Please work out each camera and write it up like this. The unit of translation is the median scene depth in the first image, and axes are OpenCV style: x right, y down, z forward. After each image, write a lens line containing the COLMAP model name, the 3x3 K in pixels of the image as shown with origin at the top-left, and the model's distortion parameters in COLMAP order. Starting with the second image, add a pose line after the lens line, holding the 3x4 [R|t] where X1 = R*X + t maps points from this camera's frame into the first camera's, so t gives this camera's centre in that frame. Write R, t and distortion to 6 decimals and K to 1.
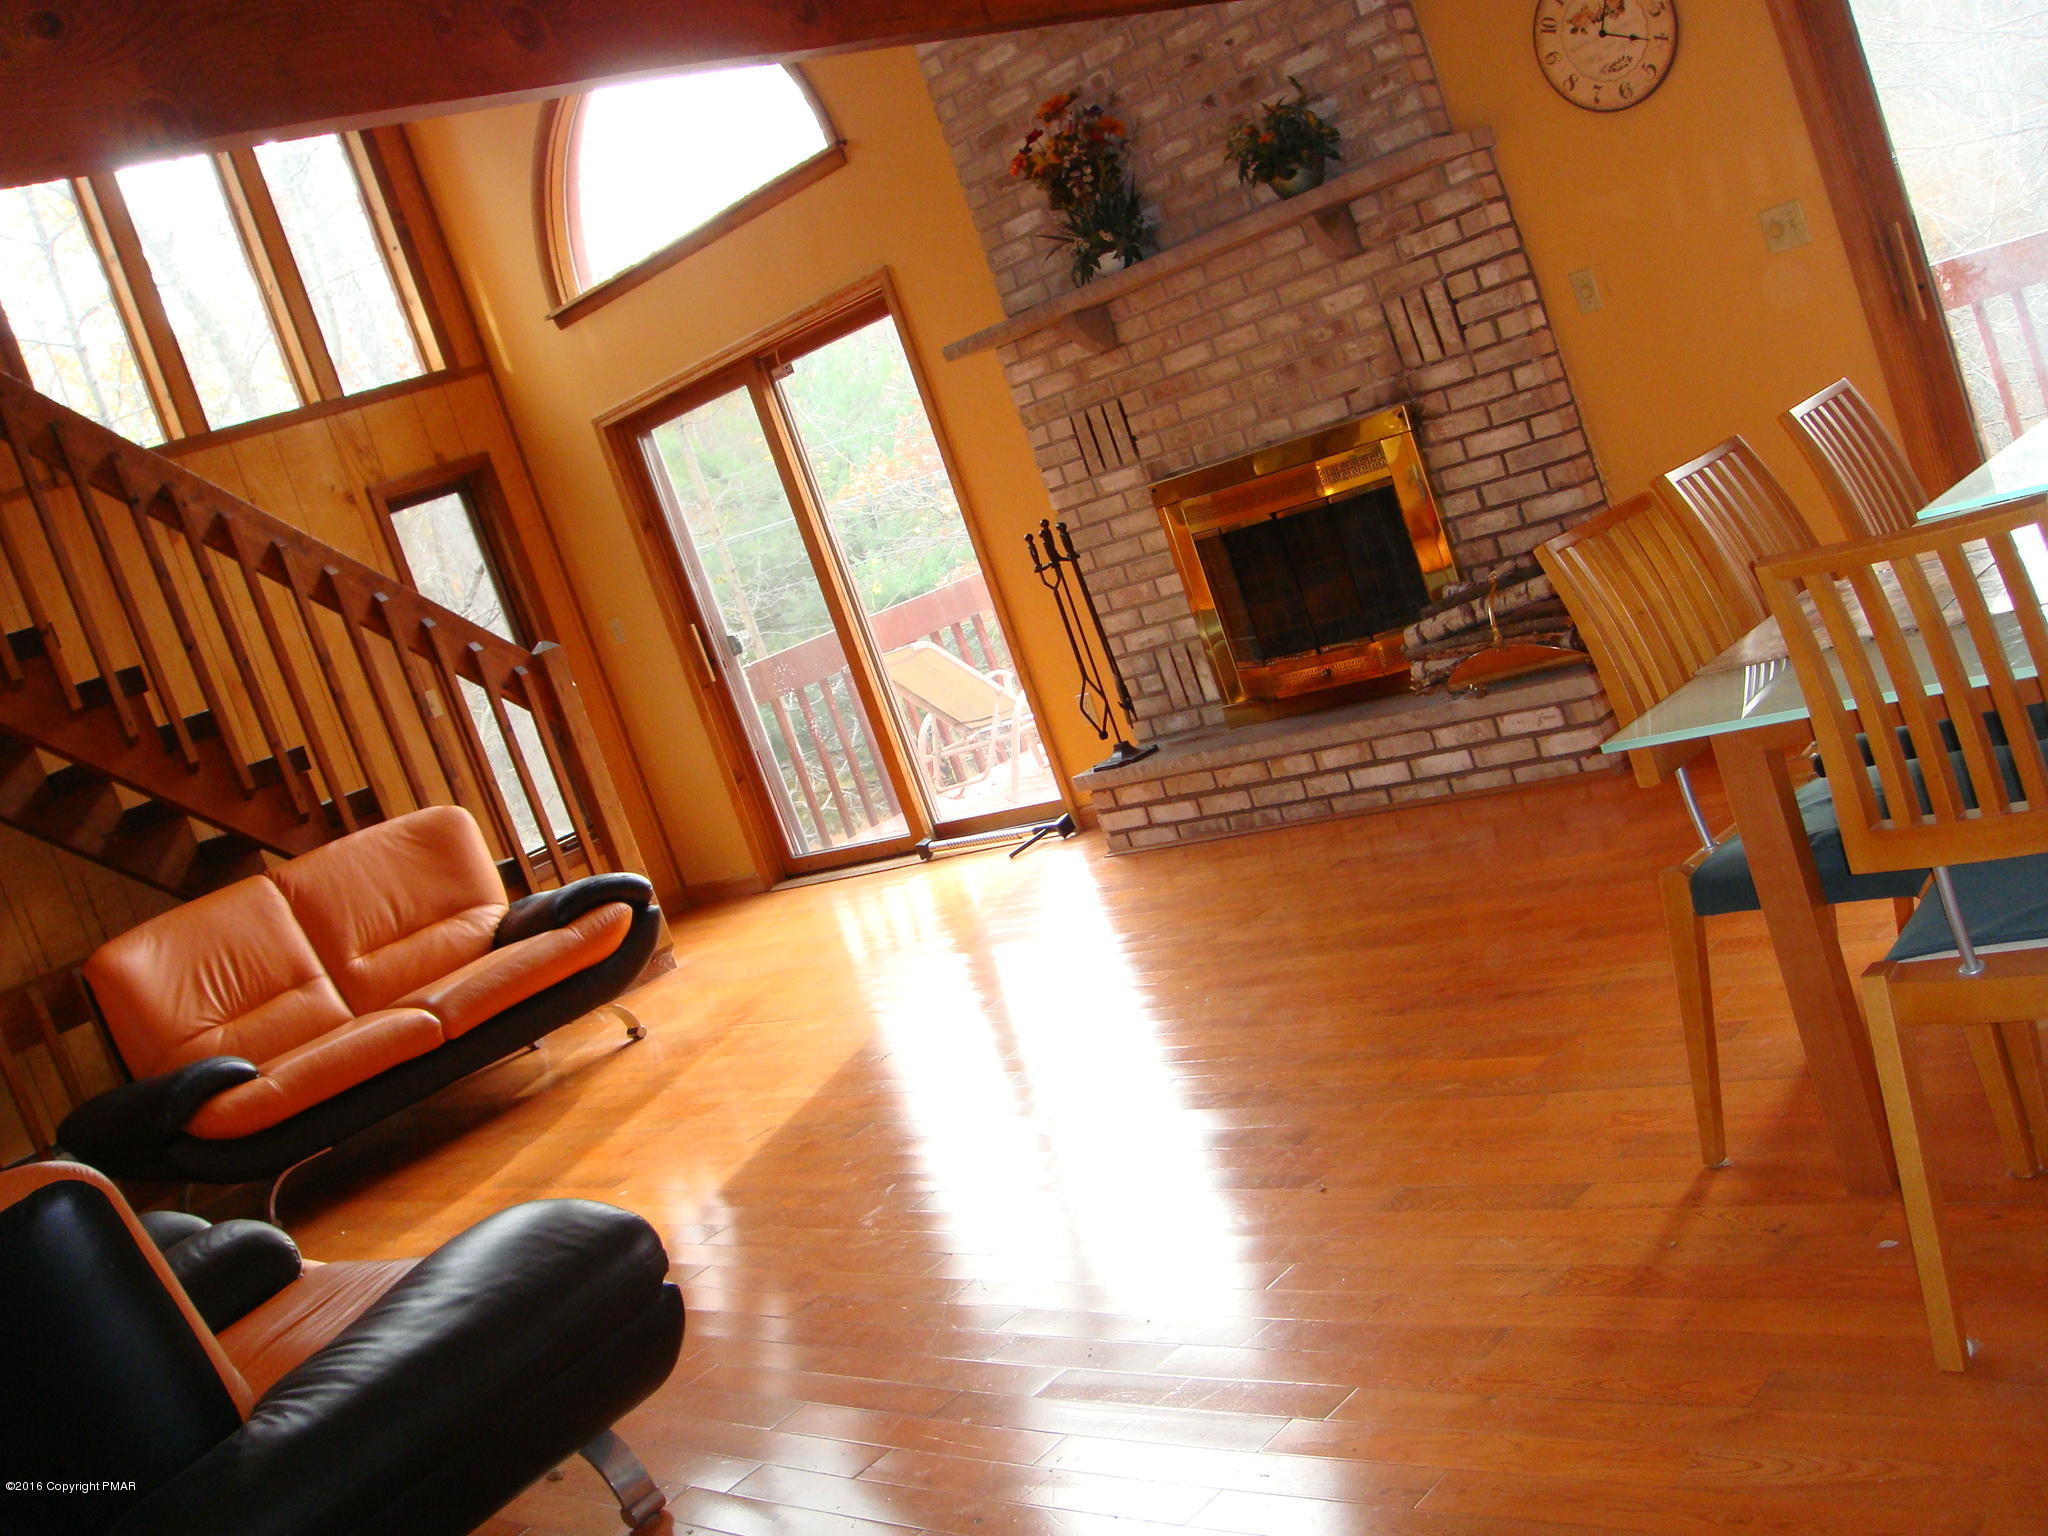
lens RADIAL K [[2159.8, 0, 1023.8], [0, 2159.8, 756.5], [0, 0, 1]] dist [-0.157835, 0.126714]
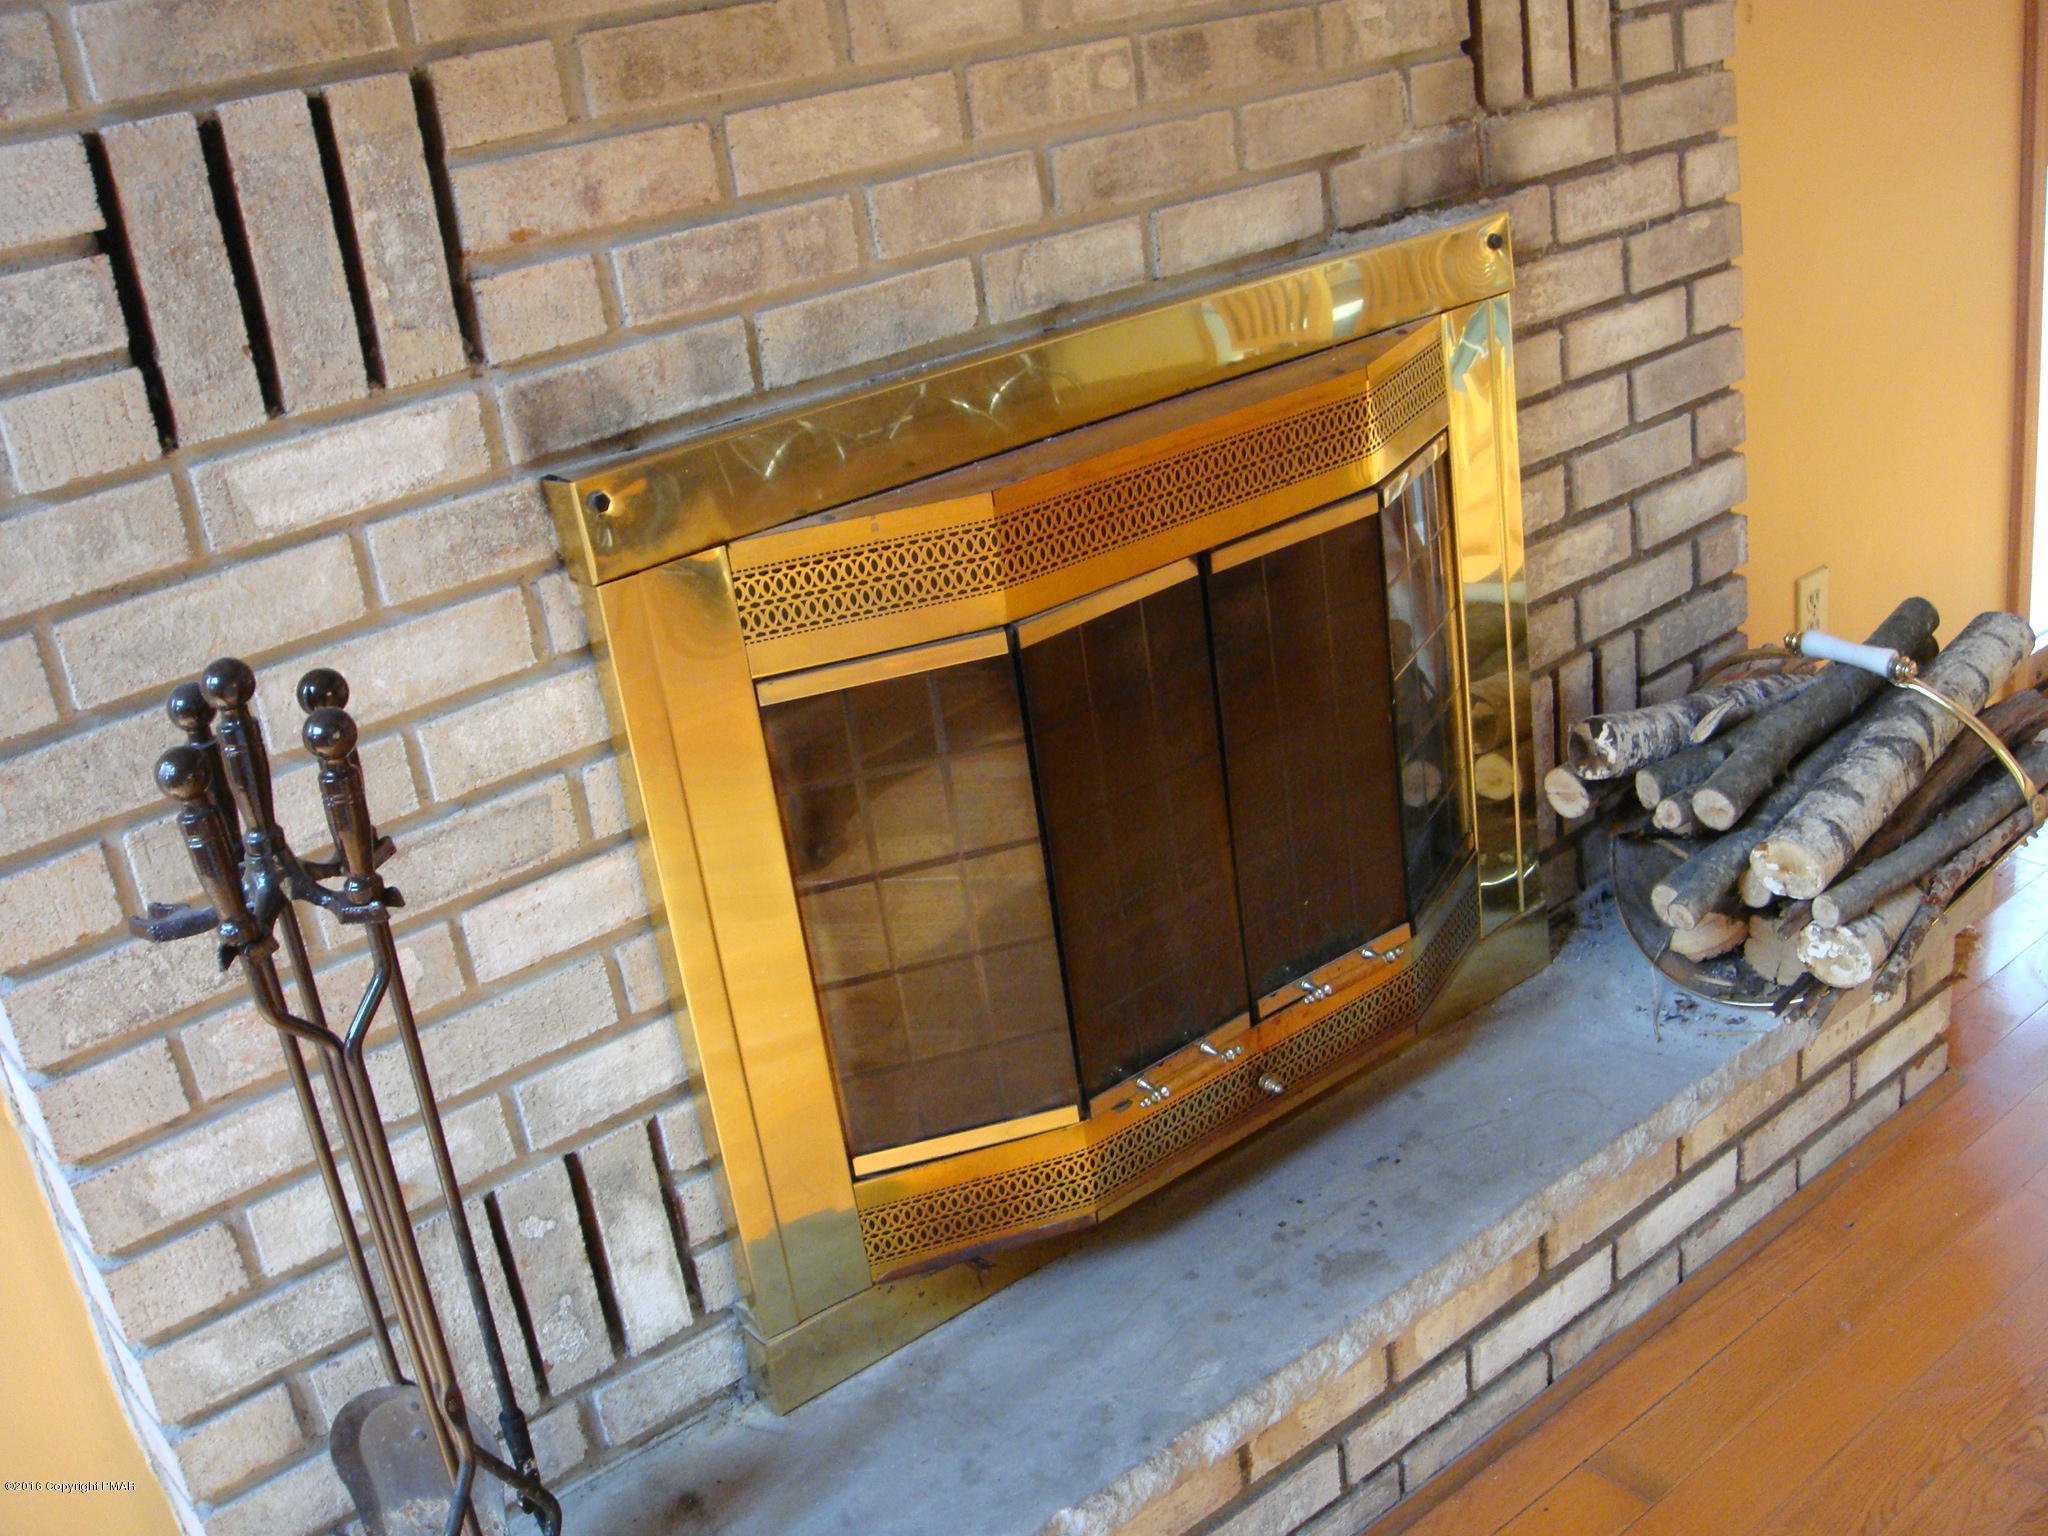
lens RADIAL K [[2159.8, 0, 1023.8], [0, 2159.8, 756.5], [0, 0, 1]] dist [-0.157835, 0.126714]
pose [[0.158741, -0.075327, 0.984442, -0.162763], [0.204071, 0.978058, 0.041932, -0.104194], [-0.966000, 0.194239, 0.170630, 0.981827]]
